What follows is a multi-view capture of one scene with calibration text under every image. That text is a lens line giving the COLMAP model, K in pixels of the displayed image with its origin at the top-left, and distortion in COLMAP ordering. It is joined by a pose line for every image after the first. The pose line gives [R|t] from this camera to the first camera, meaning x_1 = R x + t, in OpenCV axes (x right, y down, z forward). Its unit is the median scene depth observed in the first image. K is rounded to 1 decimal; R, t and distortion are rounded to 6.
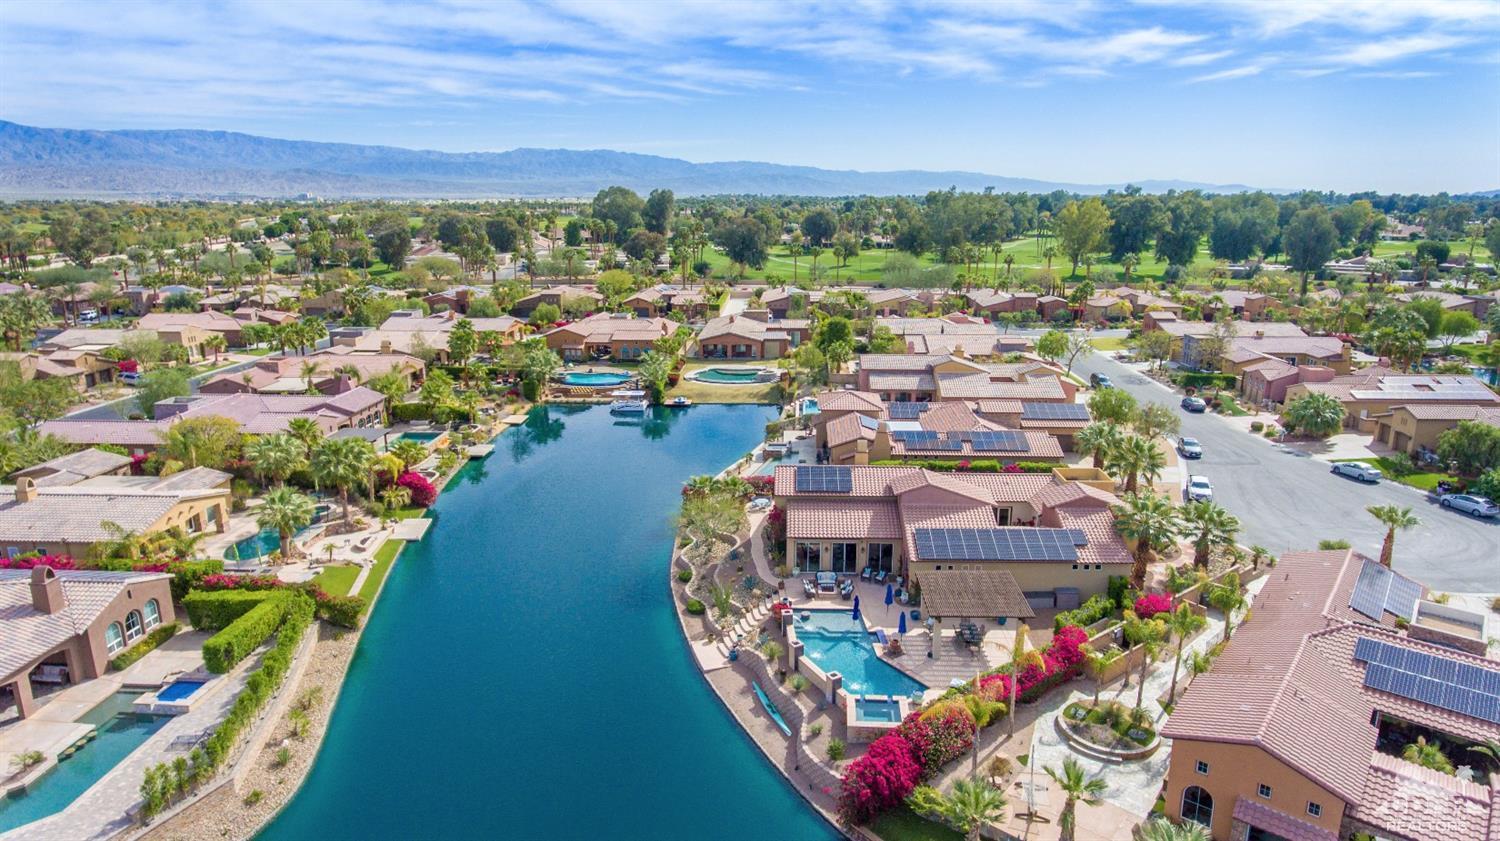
lens RADIAL K [[872.0, 0, 775.7], [0, 872.0, 426.2], [0, 0, 1]] dist [0.003394, -0.003223]
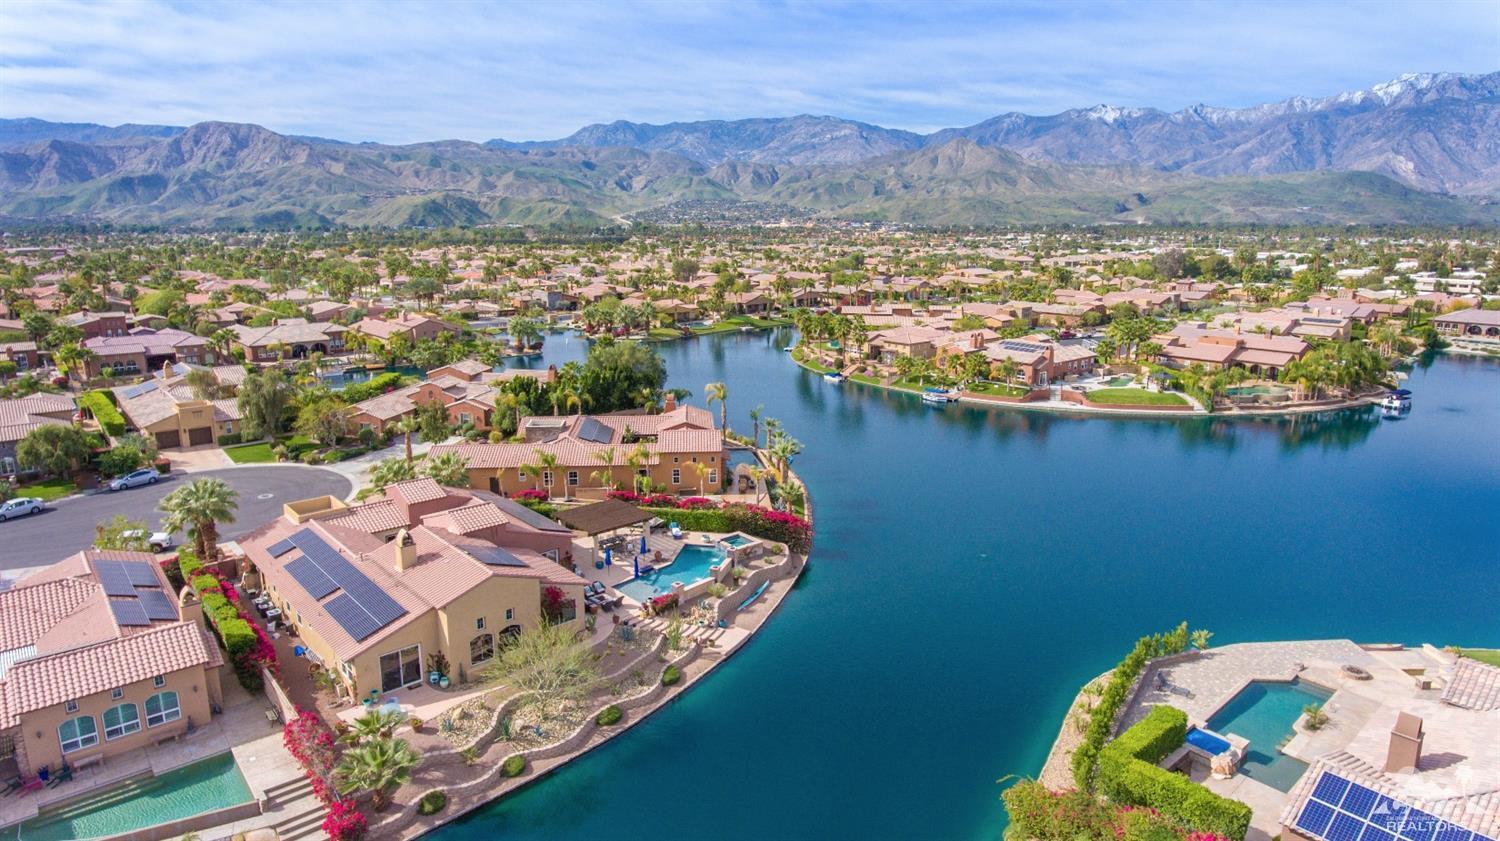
lens RADIAL K [[872.0, 0, 775.7], [0, 872.0, 426.2], [0, 0, 1]] dist [0.003394, -0.003223]
pose [[-0.695655, -0.173038, 0.697225, -0.478419], [0.181864, 0.896519, 0.403954, -0.231347], [-0.694975, 0.407812, -0.592199, 0.870236]]
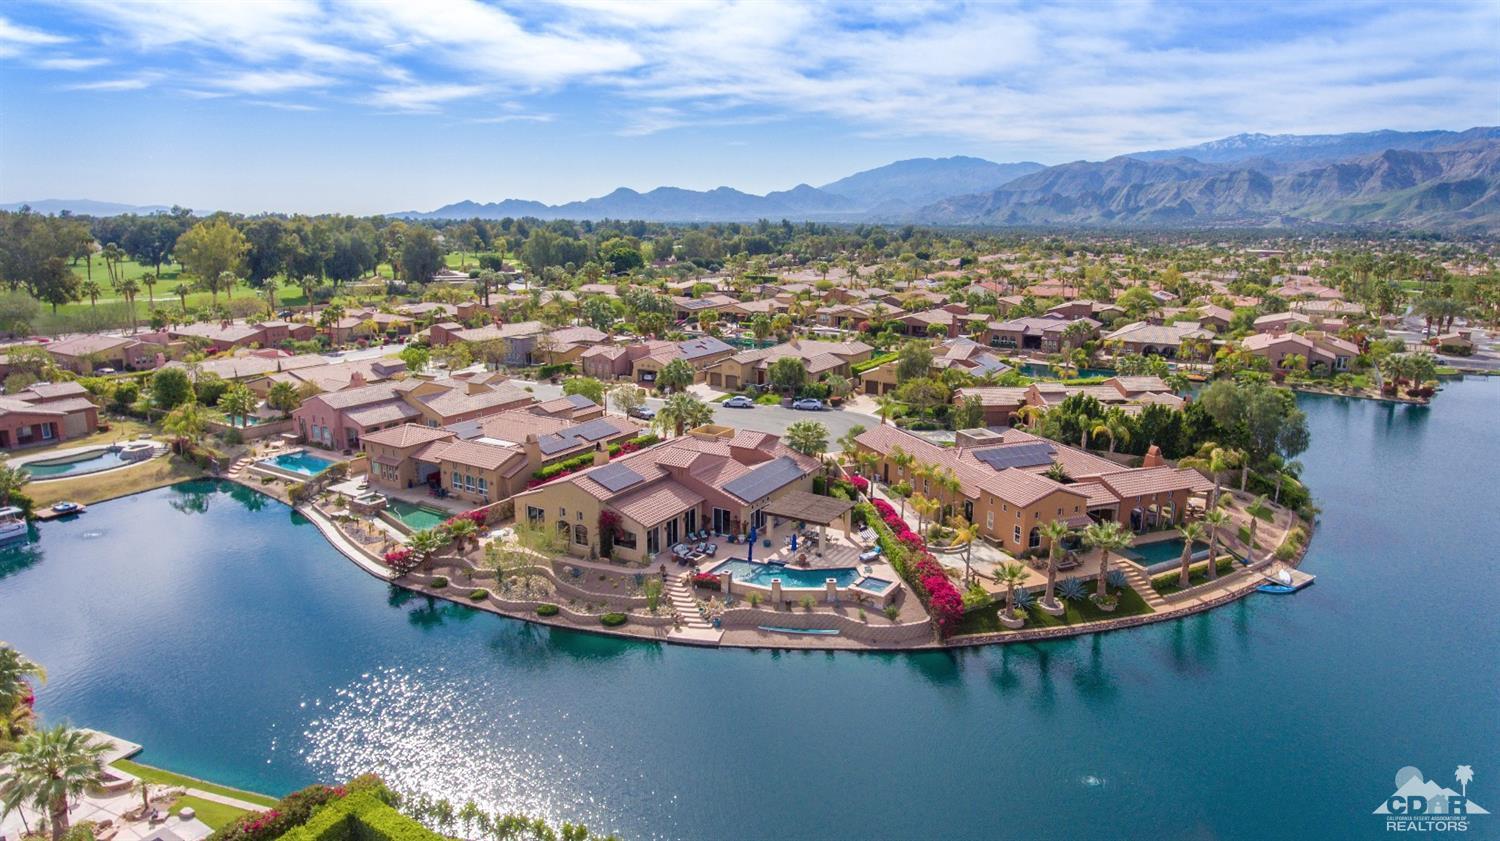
lens RADIAL K [[885.8, 0, 769.8], [0, 885.8, 417.3], [0, 0, 1]] dist [0.002324, -0.003222]
pose [[0.486711, -0.192855, 0.852009, -0.539142], [0.224135, 0.970245, 0.091581, -0.047338], [-0.844320, 0.146392, 0.515455, 0.182983]]
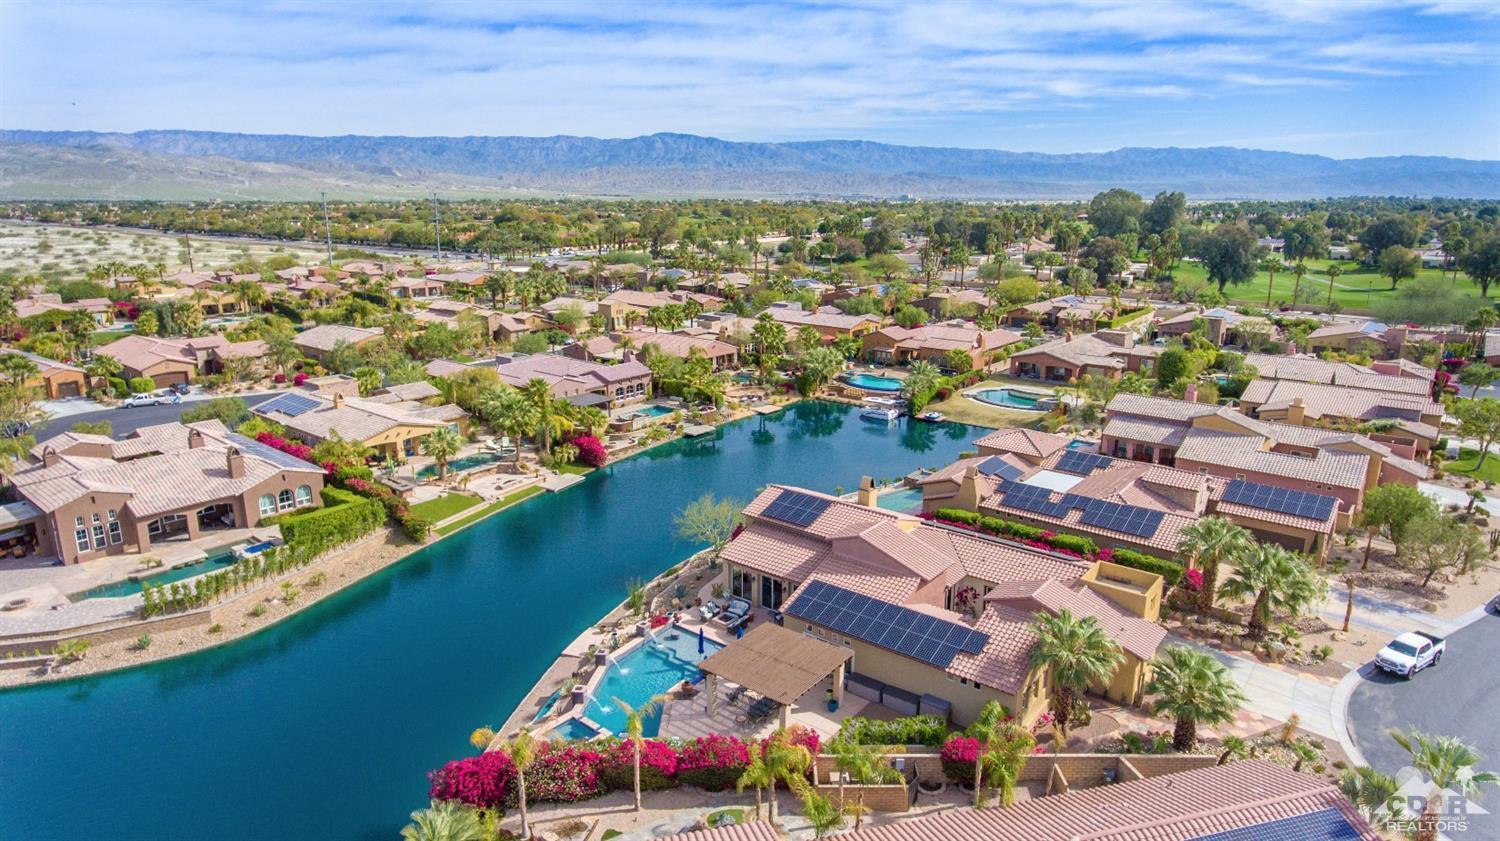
lens RADIAL K [[885.8, 0, 769.8], [0, 885.8, 417.3], [0, 0, 1]] dist [0.002324, -0.003222]
pose [[0.801029, 0.149059, -0.579771, 0.387150], [-0.157474, 0.986861, 0.036151, -0.044059], [0.577542, 0.062341, 0.813977, 0.144996]]
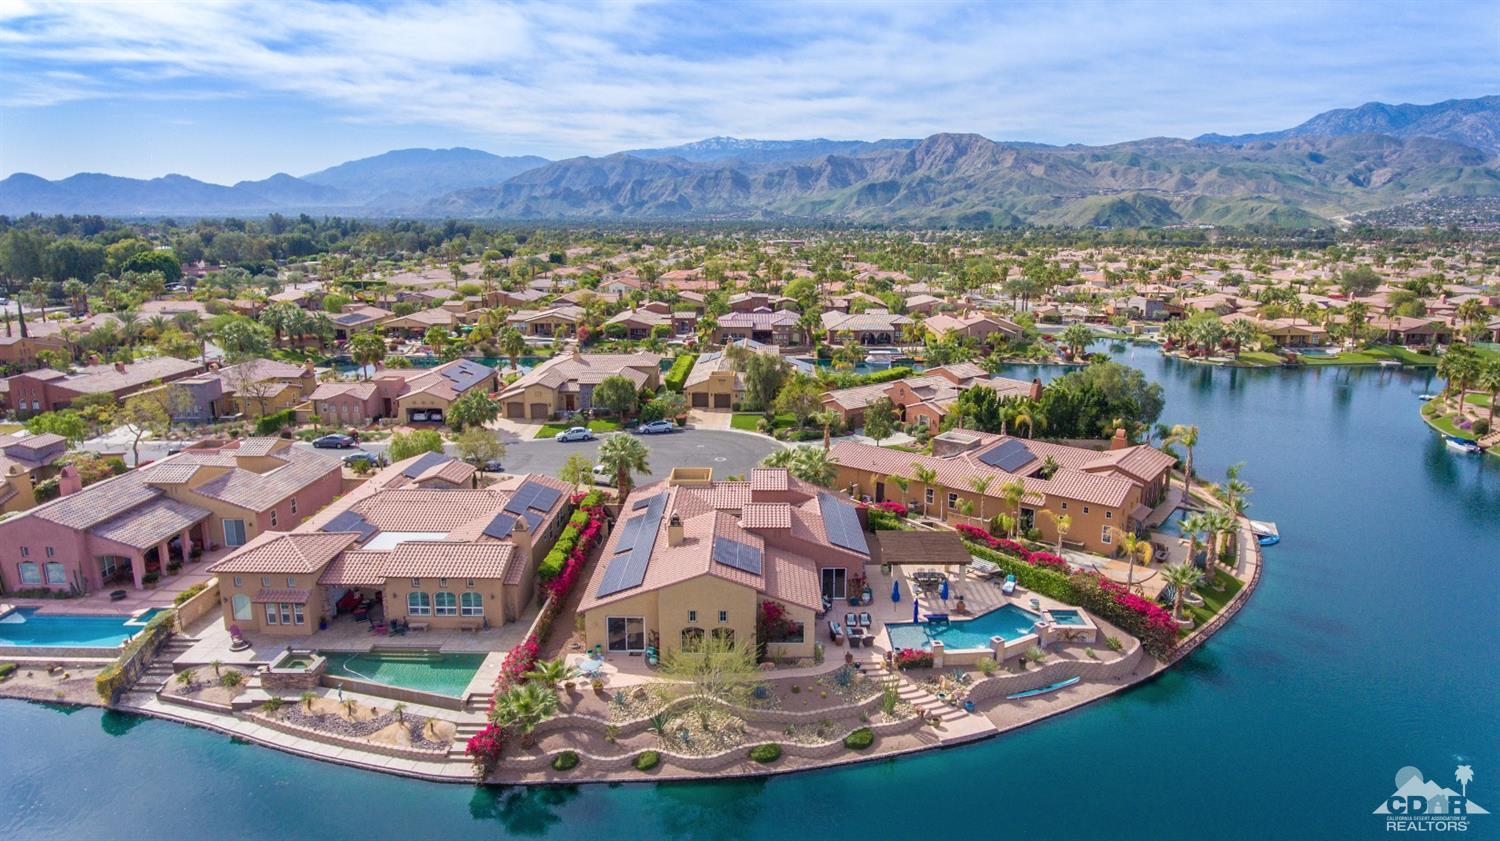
lens RADIAL K [[885.8, 0, 769.8], [0, 885.8, 417.3], [0, 0, 1]] dist [0.002324, -0.003222]
pose [[-0.029312, -0.227241, 0.973397, -0.516590], [0.255394, 0.939790, 0.227086, -0.171652], [-0.966393, 0.255256, 0.030488, 0.633283]]
